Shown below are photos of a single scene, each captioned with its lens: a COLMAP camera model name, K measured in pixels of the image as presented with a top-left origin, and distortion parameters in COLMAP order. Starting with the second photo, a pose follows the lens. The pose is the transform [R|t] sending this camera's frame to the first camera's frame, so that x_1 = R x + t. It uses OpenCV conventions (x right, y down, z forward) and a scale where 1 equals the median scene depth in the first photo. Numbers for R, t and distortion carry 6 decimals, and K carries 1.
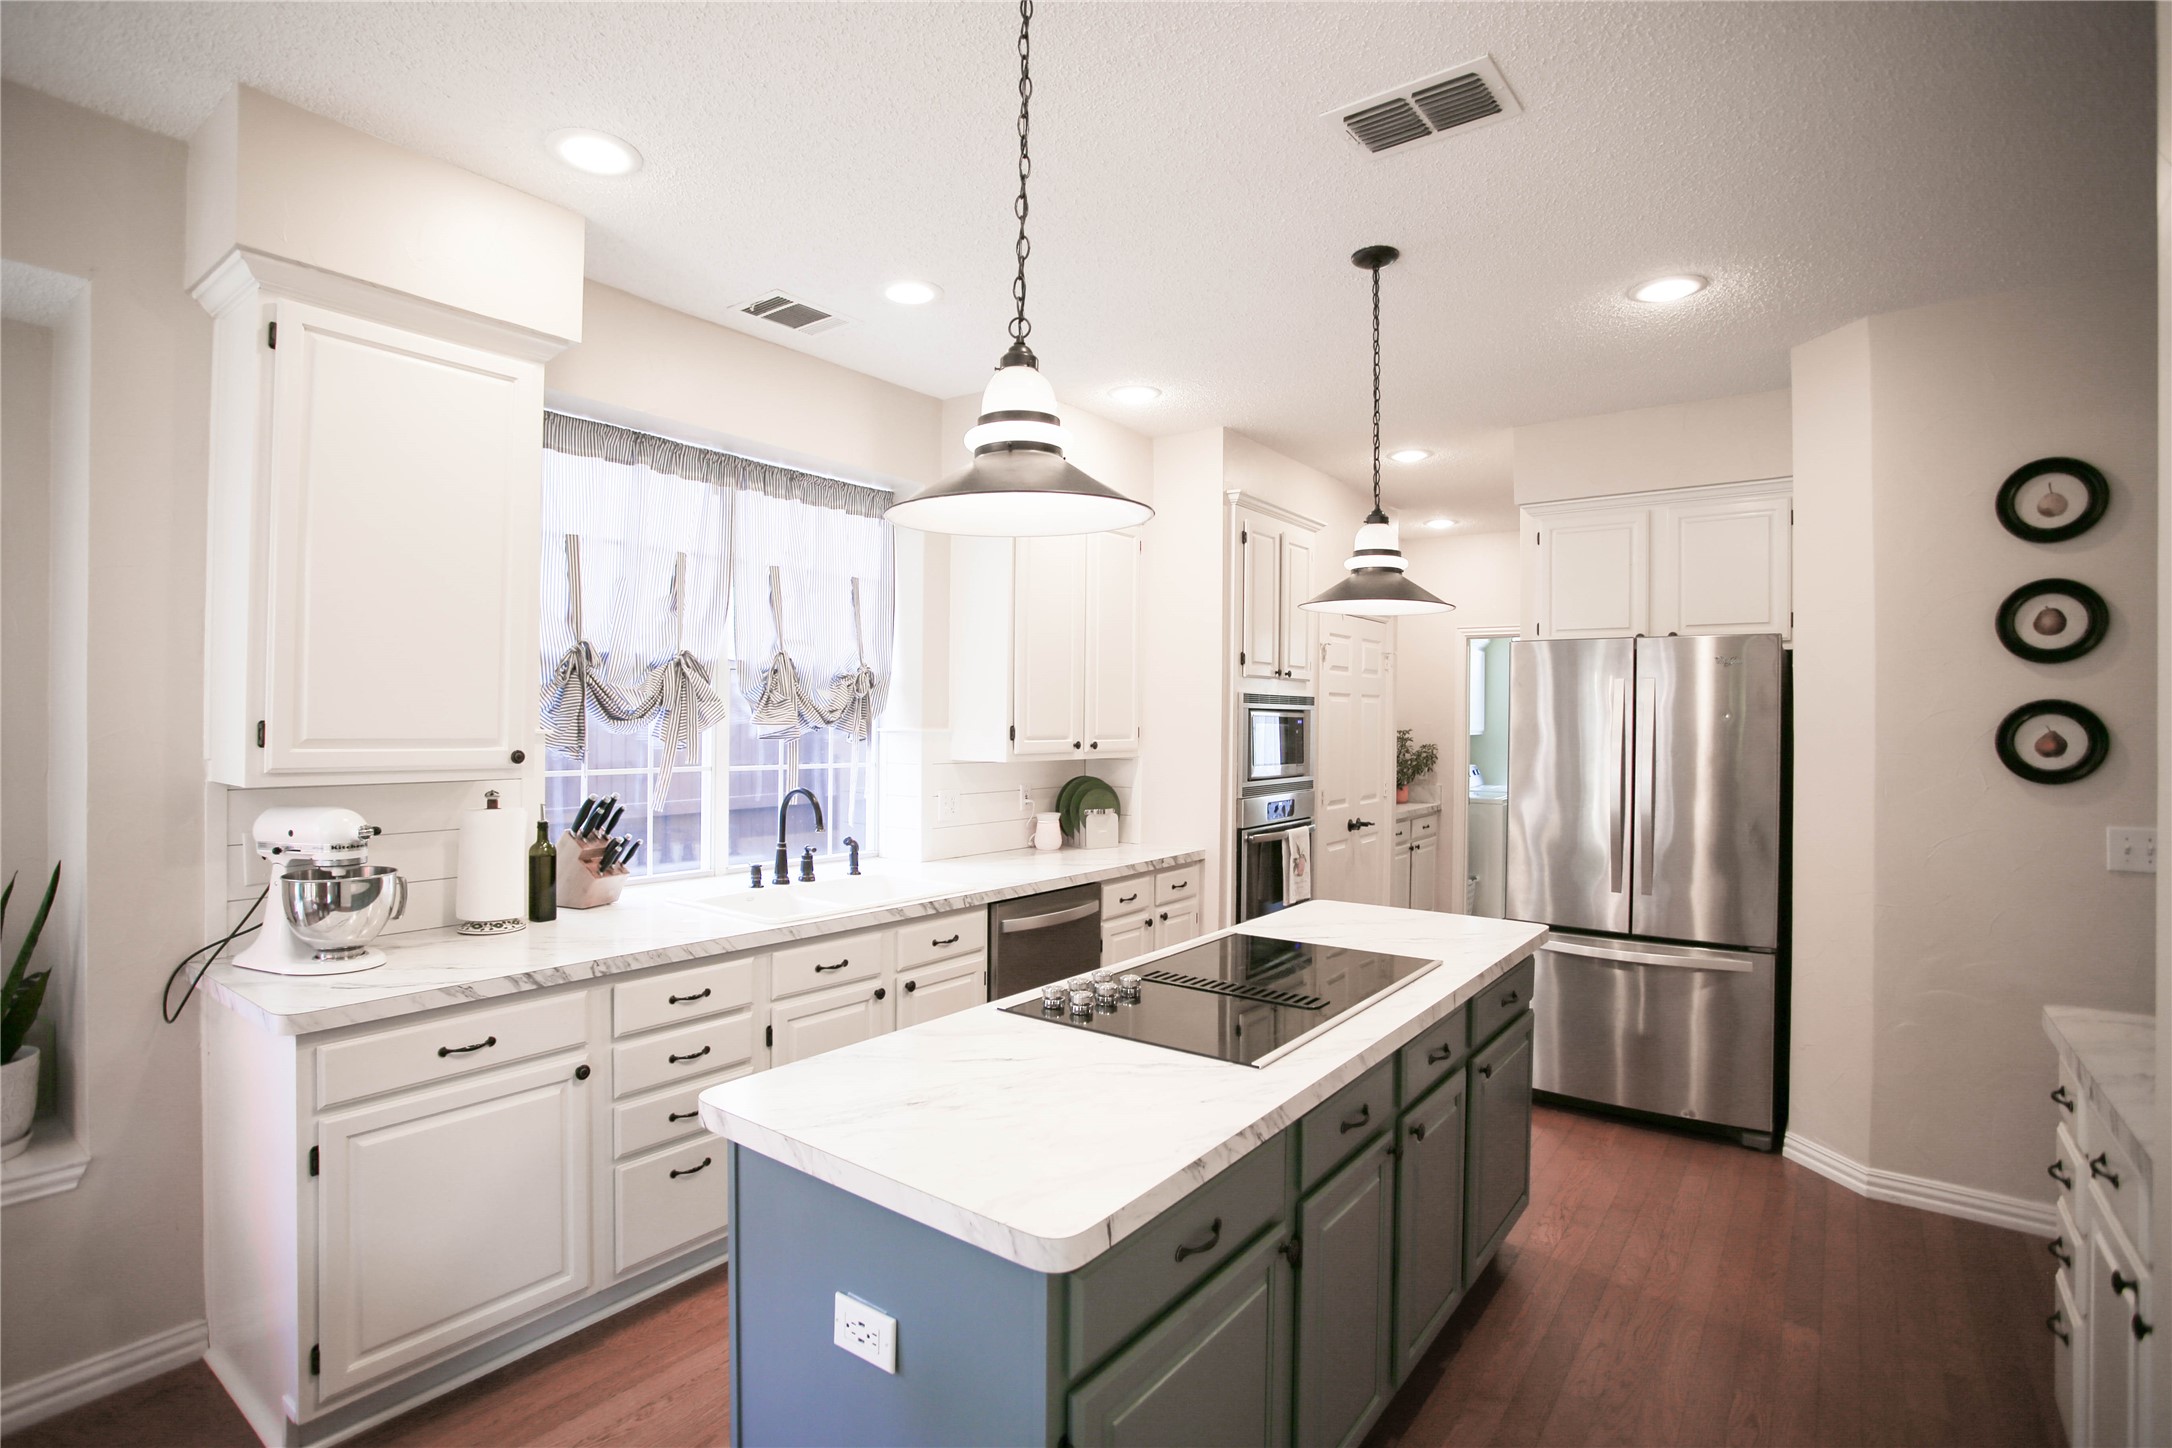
lens RADIAL K [[1053.0, 0, 1075.2], [0, 1053.0, 716.7], [0, 0, 1]] dist [-0.072148, 0.028761]
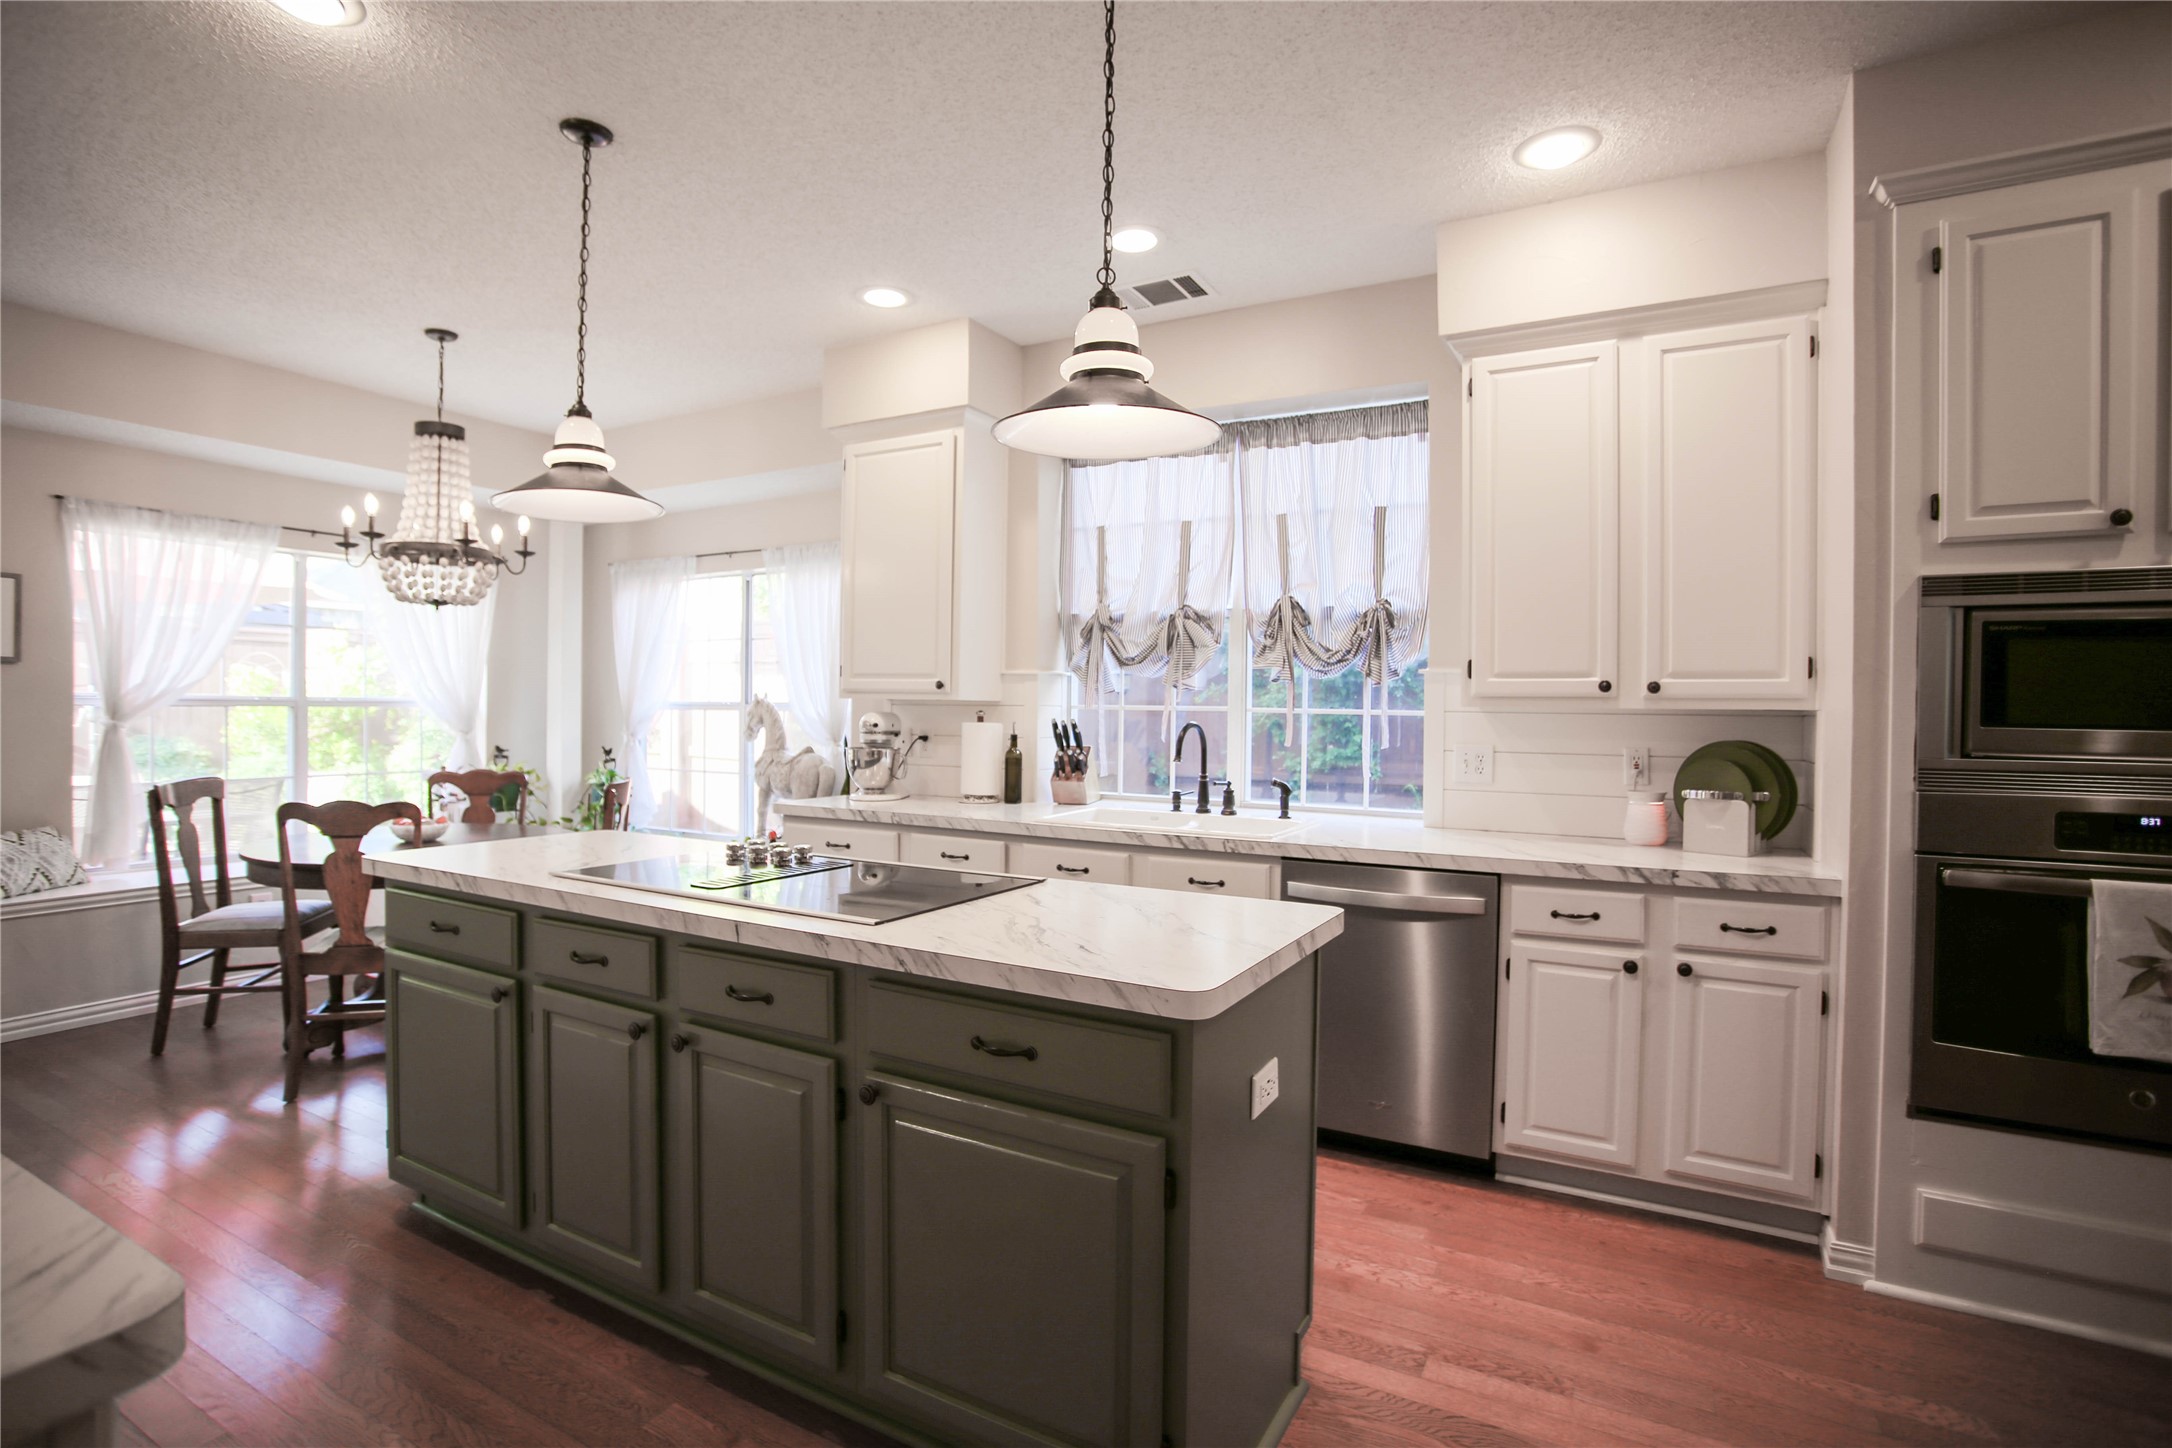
lens RADIAL K [[1053.0, 0, 1075.2], [0, 1053.0, 716.7], [0, 0, 1]] dist [-0.072148, 0.028761]
pose [[0.133640, 0.002229, -0.991028, 0.770806], [-0.006867, 0.999976, 0.001323, 0.060221], [0.991006, 0.006628, 0.133652, 0.721195]]
